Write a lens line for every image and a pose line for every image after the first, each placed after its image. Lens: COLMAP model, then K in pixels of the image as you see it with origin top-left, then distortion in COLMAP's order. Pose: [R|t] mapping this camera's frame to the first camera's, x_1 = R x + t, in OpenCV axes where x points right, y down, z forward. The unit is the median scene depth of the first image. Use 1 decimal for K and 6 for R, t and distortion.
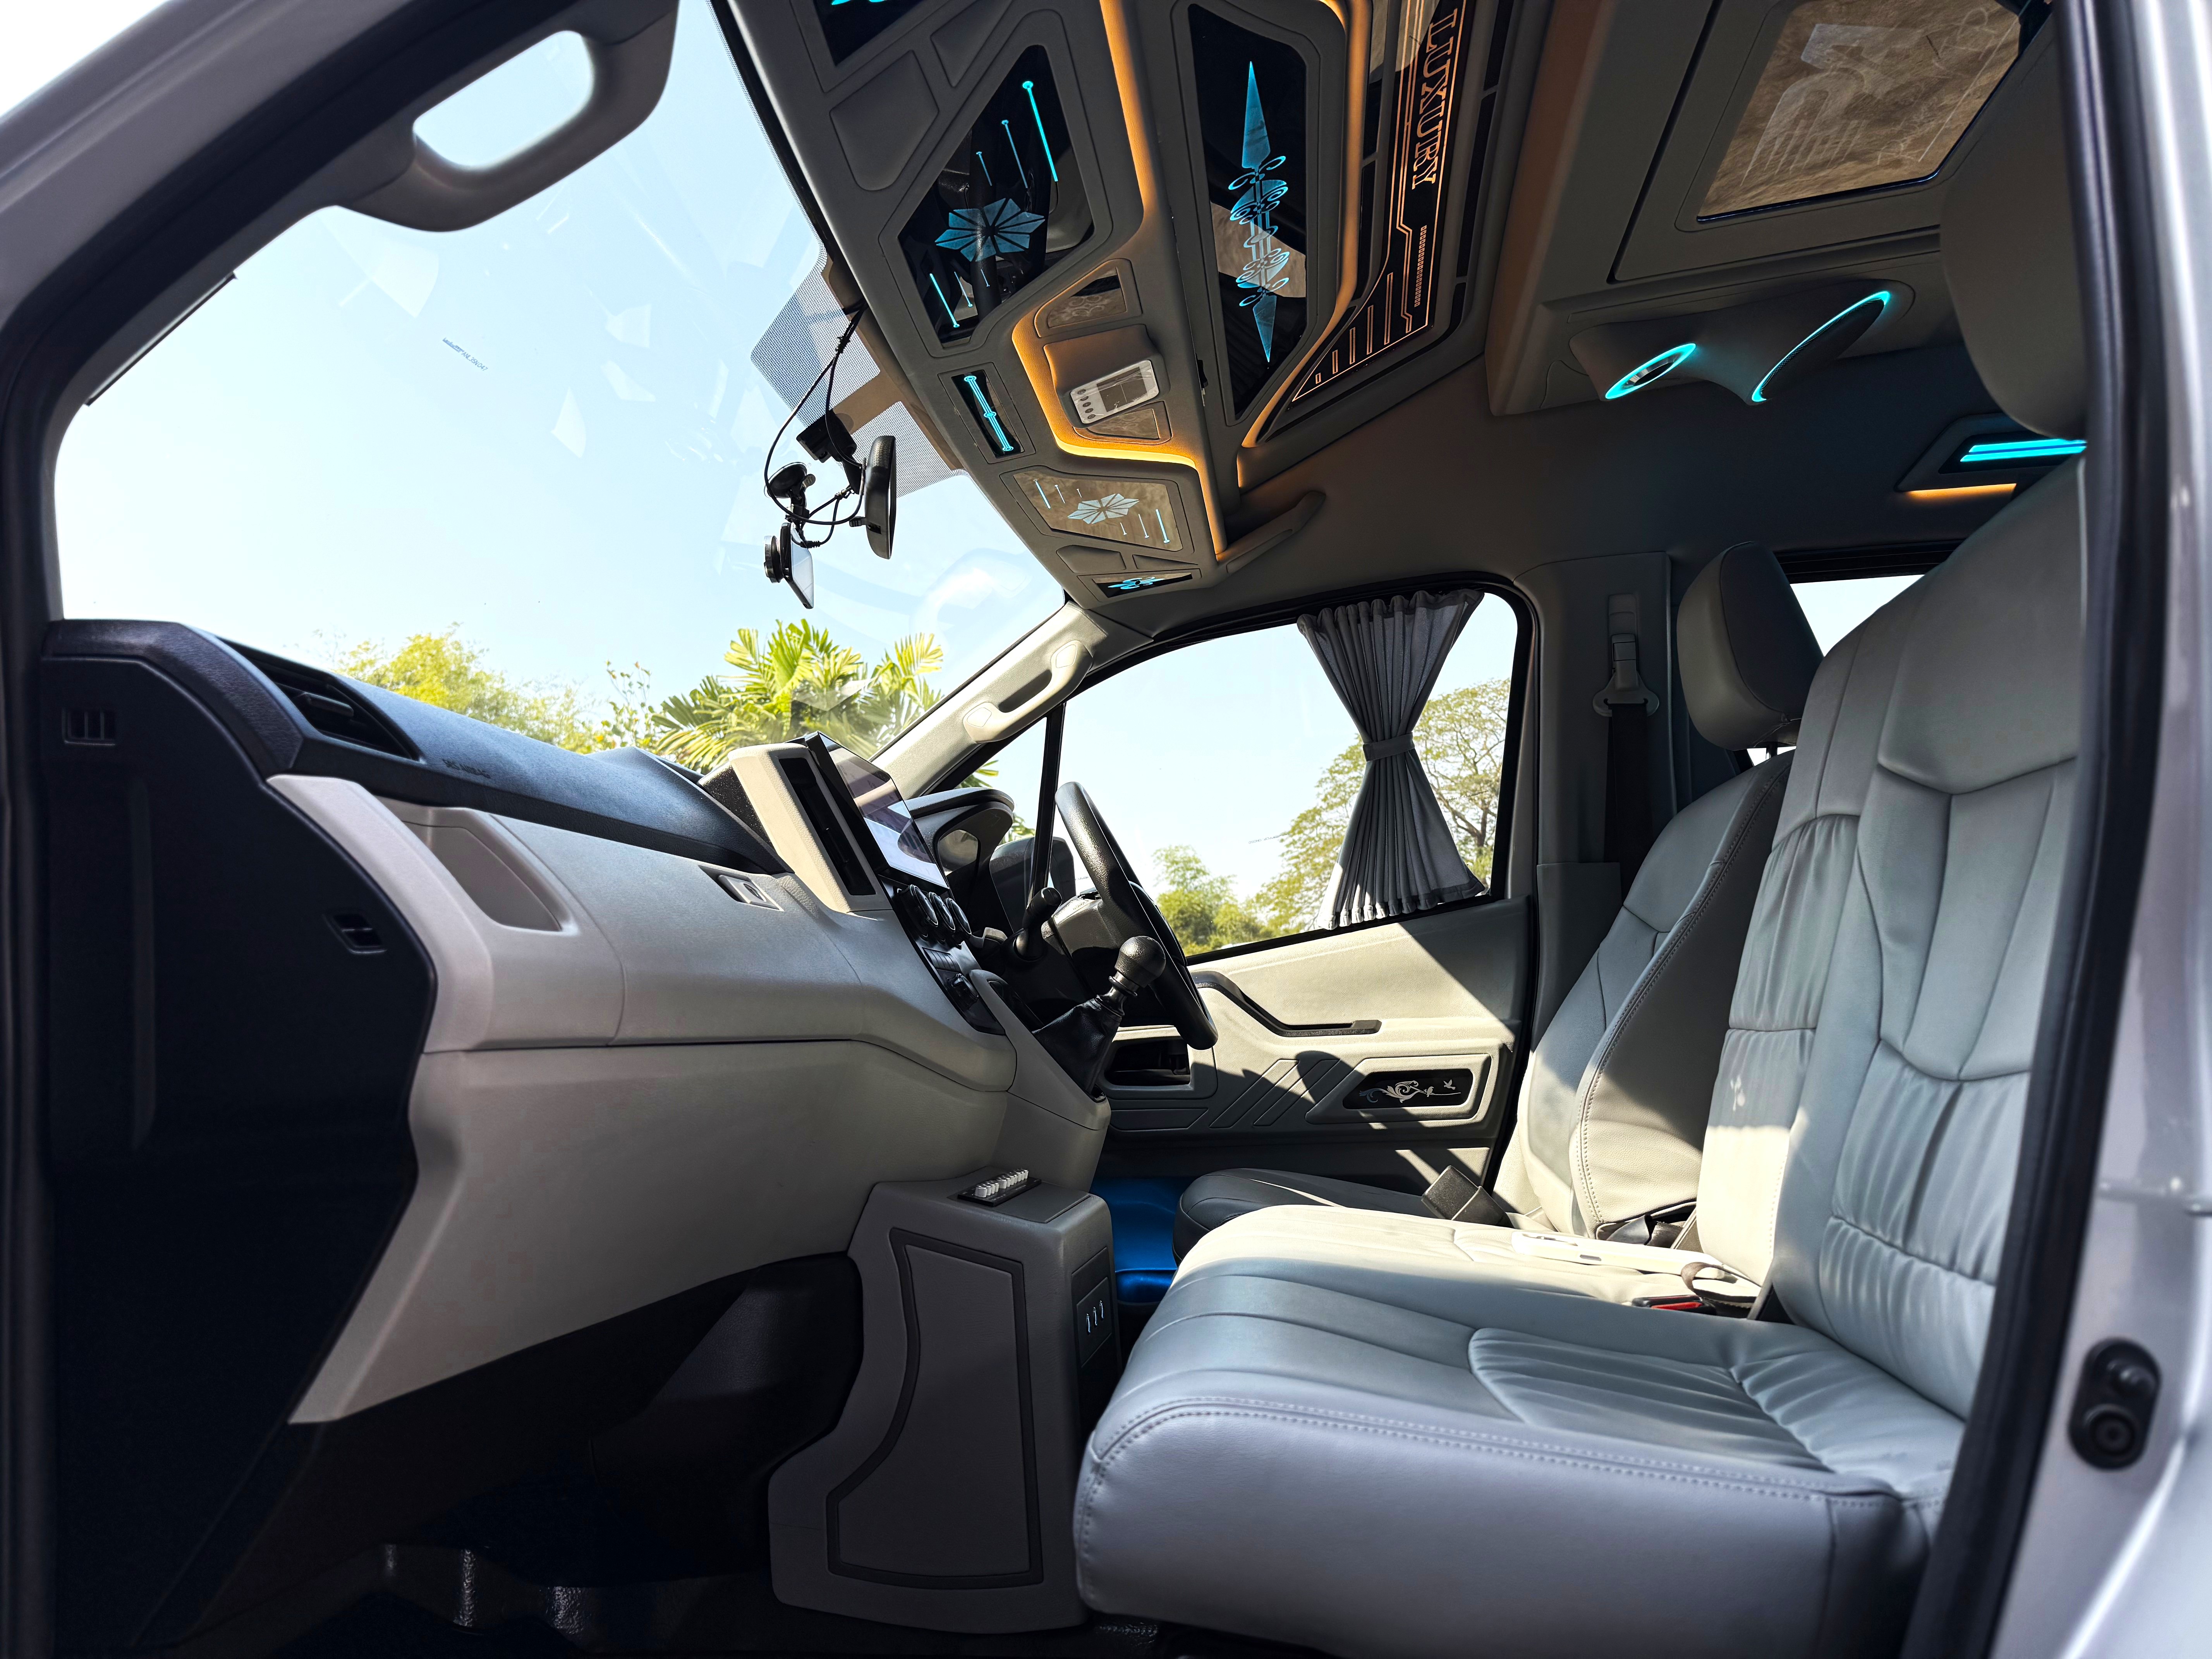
lens RADIAL K [[1546.9, 0, 1115.1], [0, 1546.9, 844.1], [0, 0, 1]] dist [0.091979, -0.114355]
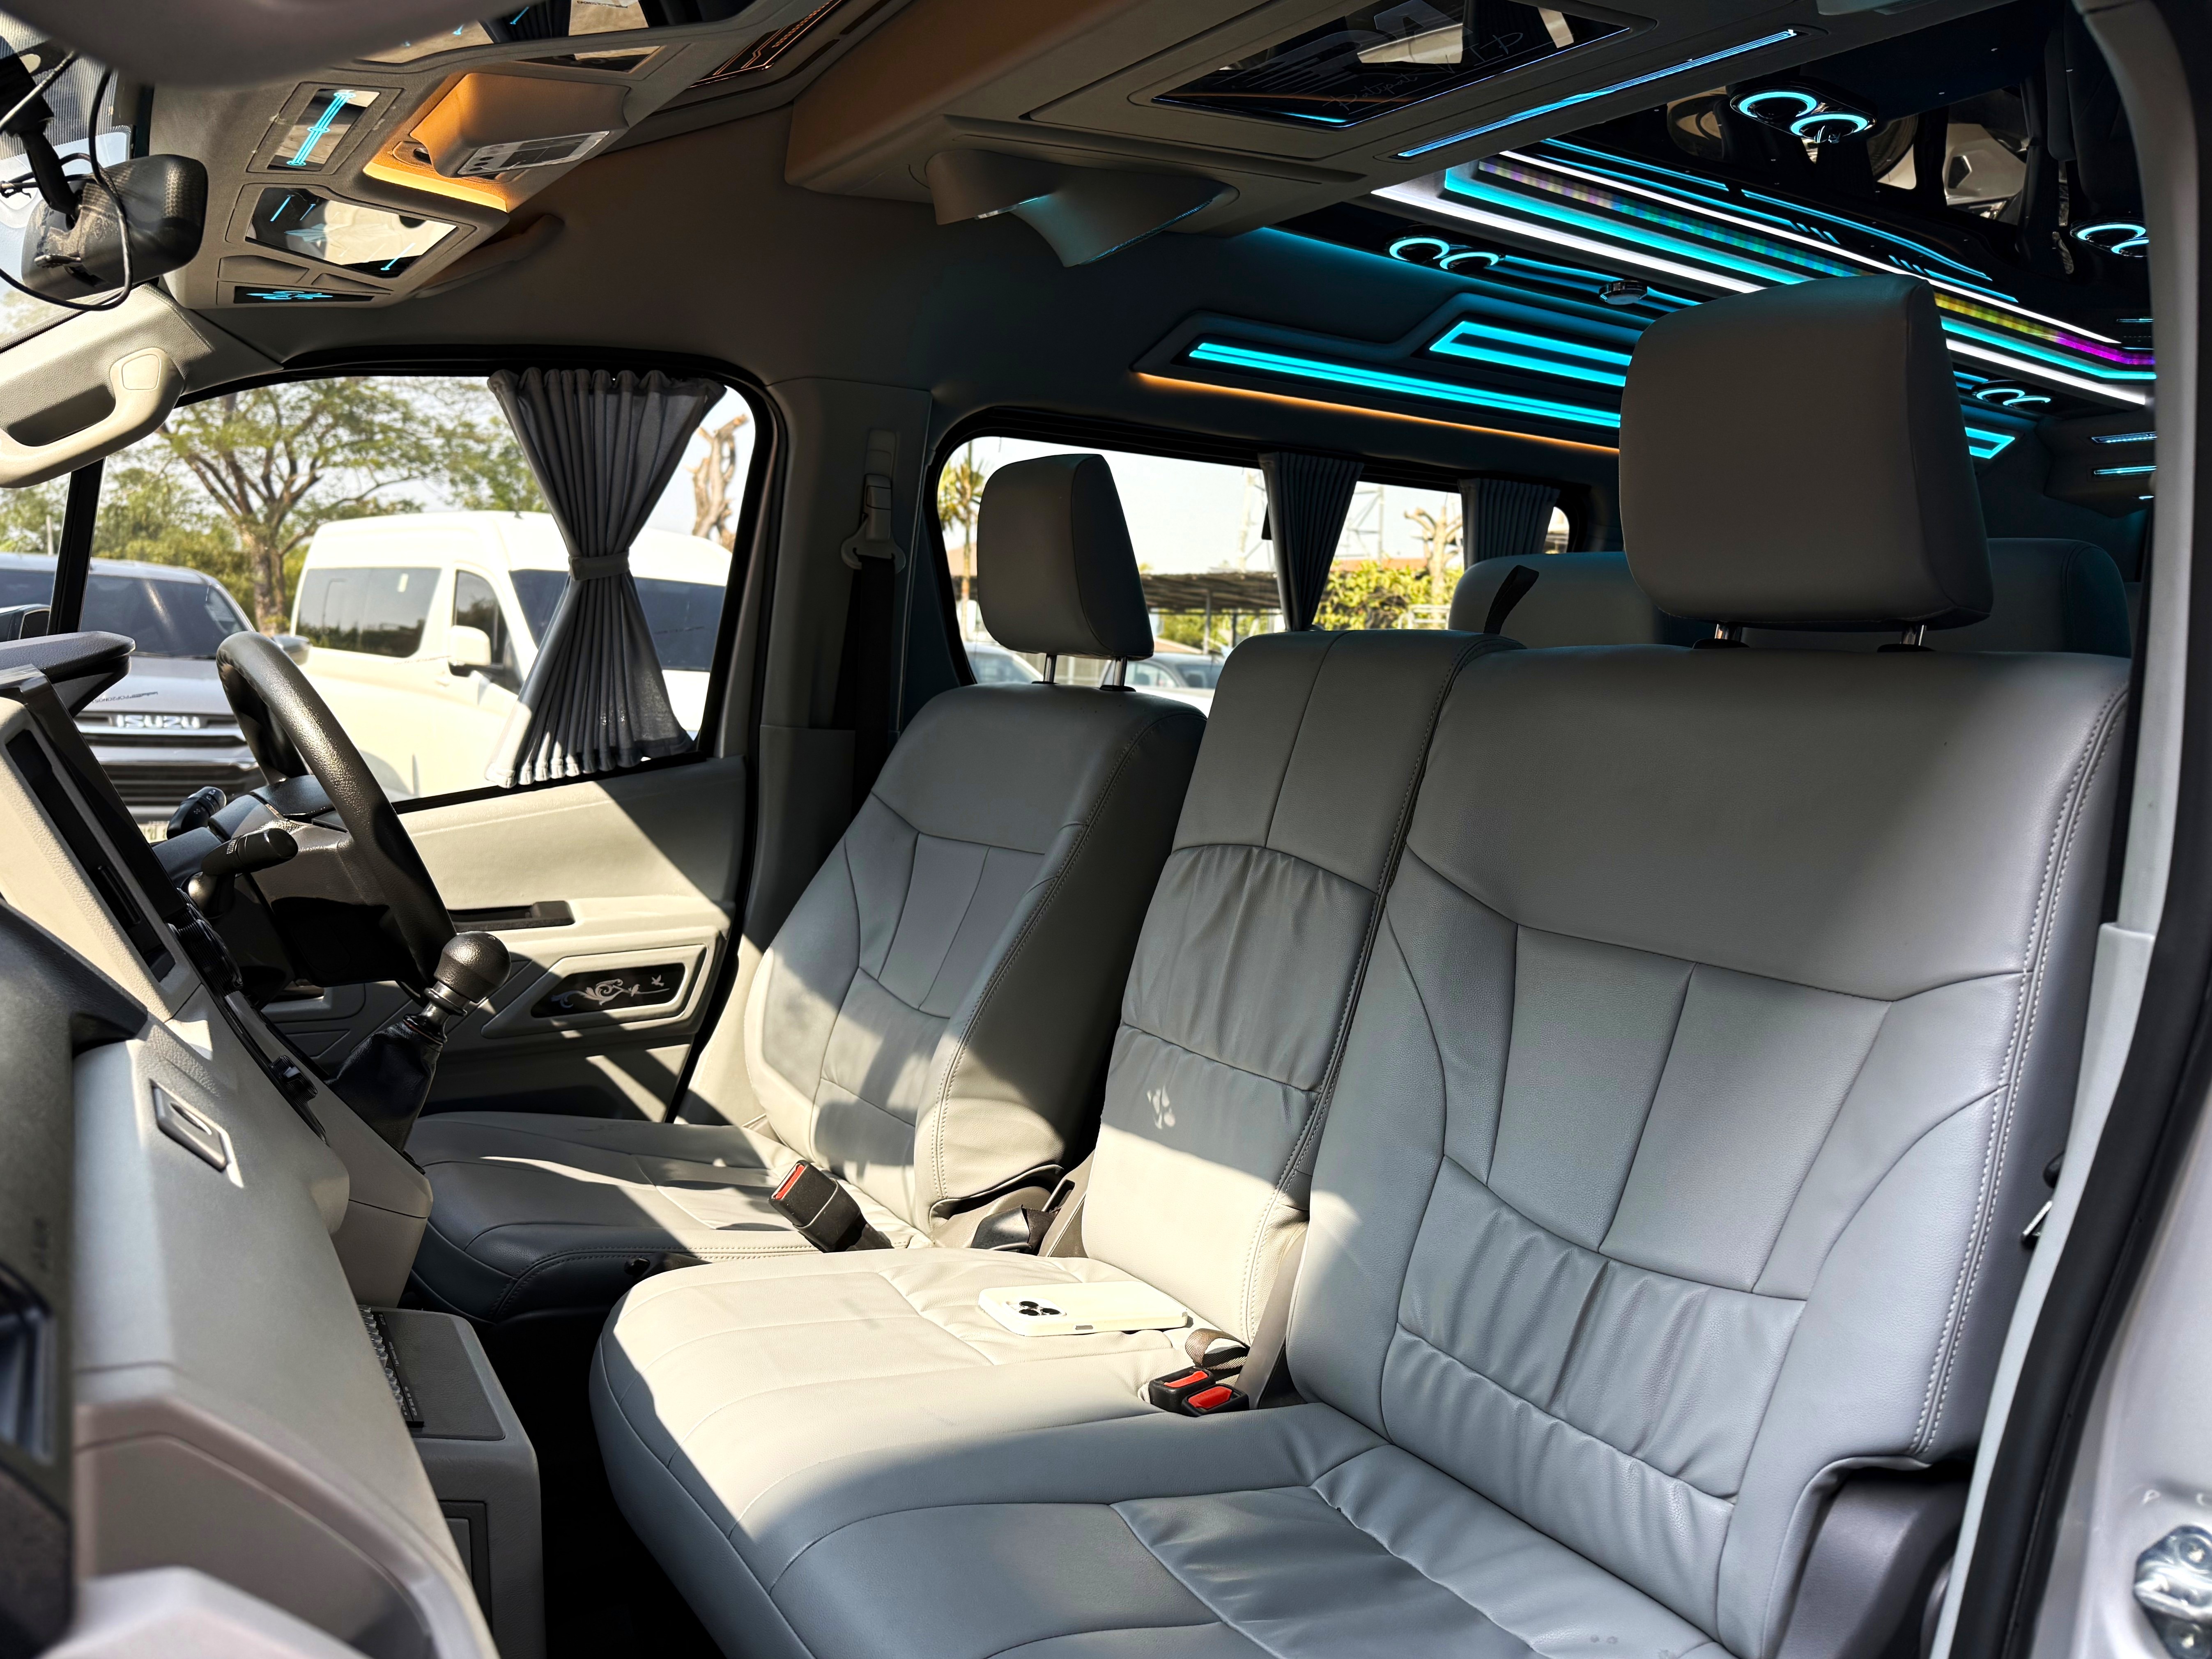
lens RADIAL K [[1615.8, 0, 1106.0], [0, 1615.8, 829.5], [0, 0, 1]] dist [0.164760, -0.299425]
pose [[0.731795, -0.011159, 0.681433, -0.218665], [-0.154068, 0.971273, 0.181360, -0.128758], [-0.663882, -0.237705, 0.709054, 0.208716]]
